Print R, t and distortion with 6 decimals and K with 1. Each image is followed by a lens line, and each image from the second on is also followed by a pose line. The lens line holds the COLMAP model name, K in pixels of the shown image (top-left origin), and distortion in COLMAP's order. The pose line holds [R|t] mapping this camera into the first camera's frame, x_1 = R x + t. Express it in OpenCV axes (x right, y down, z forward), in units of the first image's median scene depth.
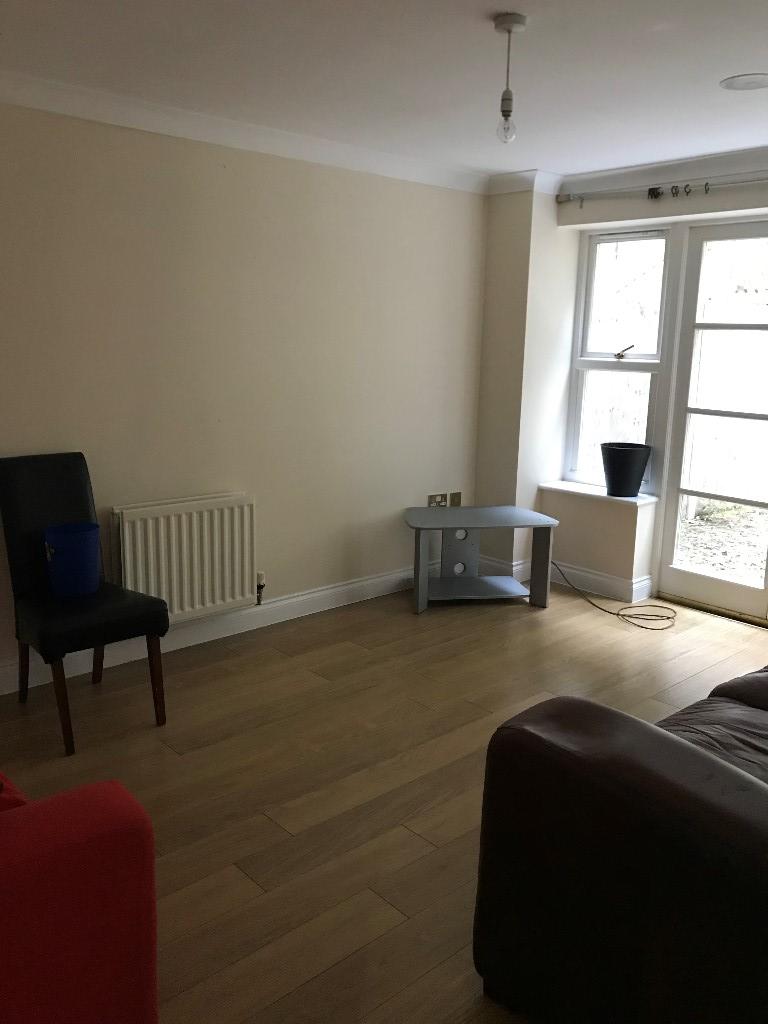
lens RADIAL K [[846.8, 0, 384.0], [0, 846.8, 512.0], [0, 0, 1]] dist [-0.009636, -0.001768]
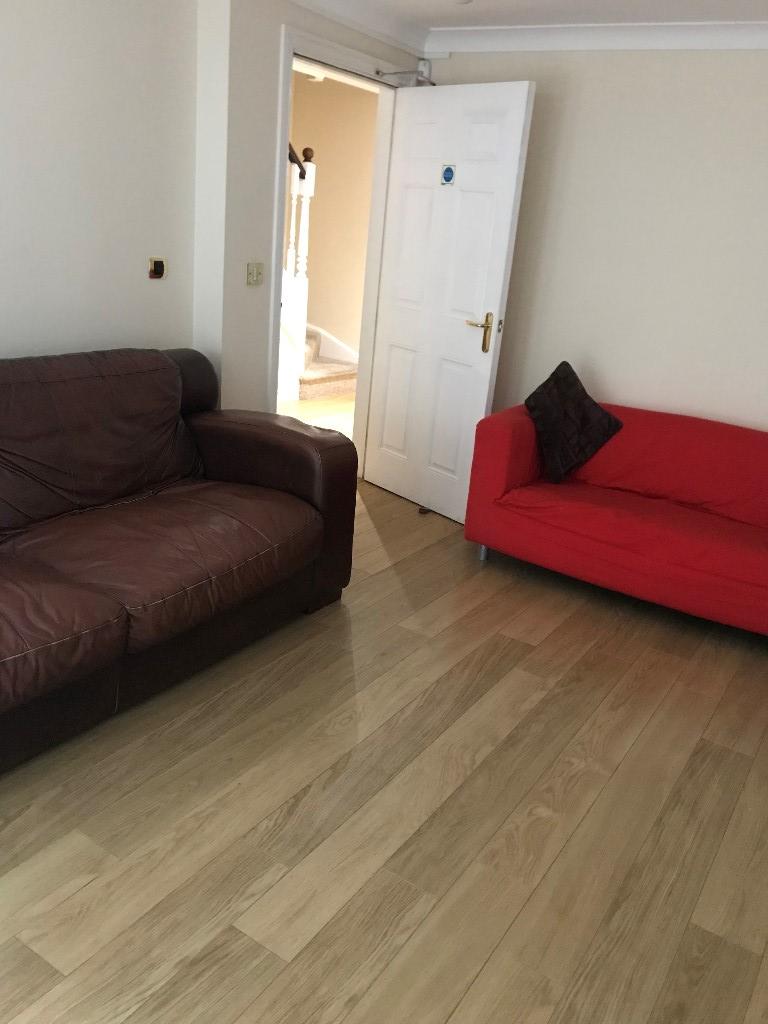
lens RADIAL K [[846.8, 0, 384.0], [0, 846.8, 512.0], [0, 0, 1]] dist [-0.009636, -0.001768]
pose [[-0.960456, -0.013303, -0.278114, 0.367034], [-0.159337, 0.845392, 0.509828, -0.347251], [0.228333, 0.533981, -0.814081, 1.664547]]
